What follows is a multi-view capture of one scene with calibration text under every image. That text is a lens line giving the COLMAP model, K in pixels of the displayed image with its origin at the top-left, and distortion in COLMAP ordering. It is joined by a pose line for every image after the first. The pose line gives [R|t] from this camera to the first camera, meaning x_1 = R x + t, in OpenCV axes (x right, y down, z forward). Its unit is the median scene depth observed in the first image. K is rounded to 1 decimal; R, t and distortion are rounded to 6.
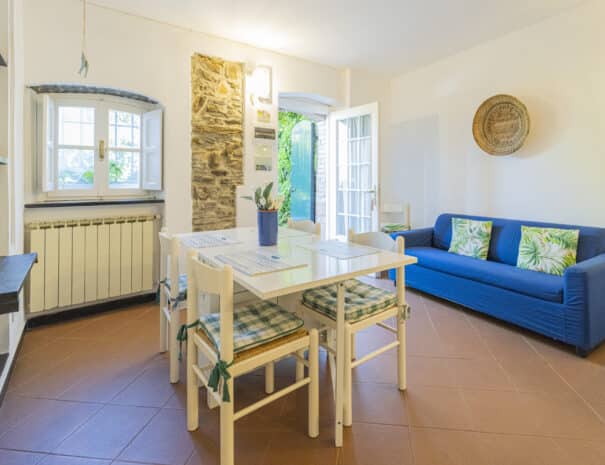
lens RADIAL K [[315.4, 0, 316.1], [0, 315.4, 184.5], [0, 0, 1]] dist [0.002928, 0.000857]
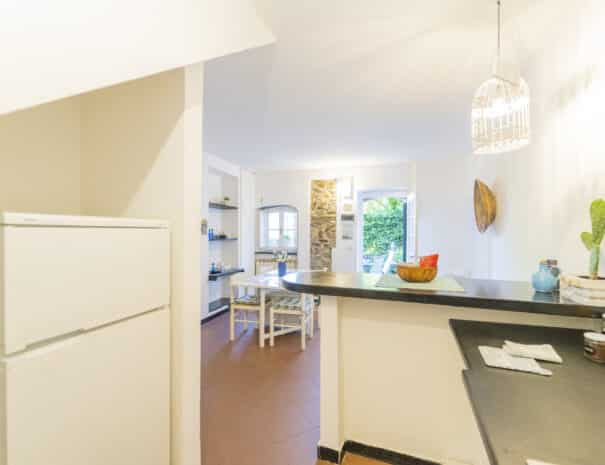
lens RADIAL K [[281.8, 0, 316.4], [0, 281.8, 234.1], [0, 0, 1]] dist [0.000119, 0.000051]
pose [[0.614962, 0.013400, -0.788443, 1.008135], [-0.012734, 0.999894, 0.007062, -0.088568], [0.788454, 0.005697, 0.615068, -0.065509]]
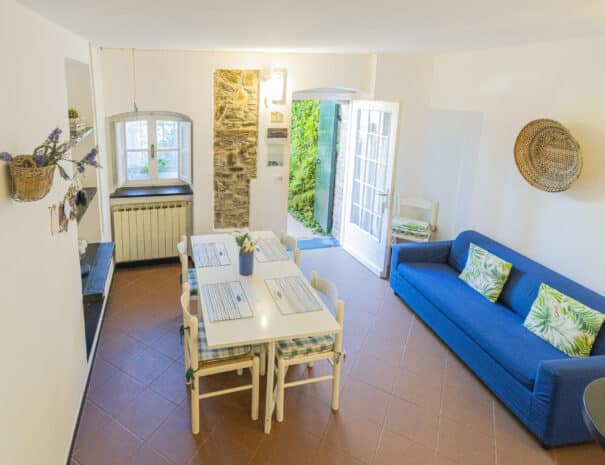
lens RADIAL K [[348.2, 0, 230.0], [0, 348.2, 144.8], [0, 0, 1]] dist [-0.000169, 0.001157]
pose [[0.902083, 0.084064, -0.423297, 0.218555], [-0.009776, 0.984574, 0.174697, -0.358268], [0.431453, -0.153453, 0.888989, -0.152530]]
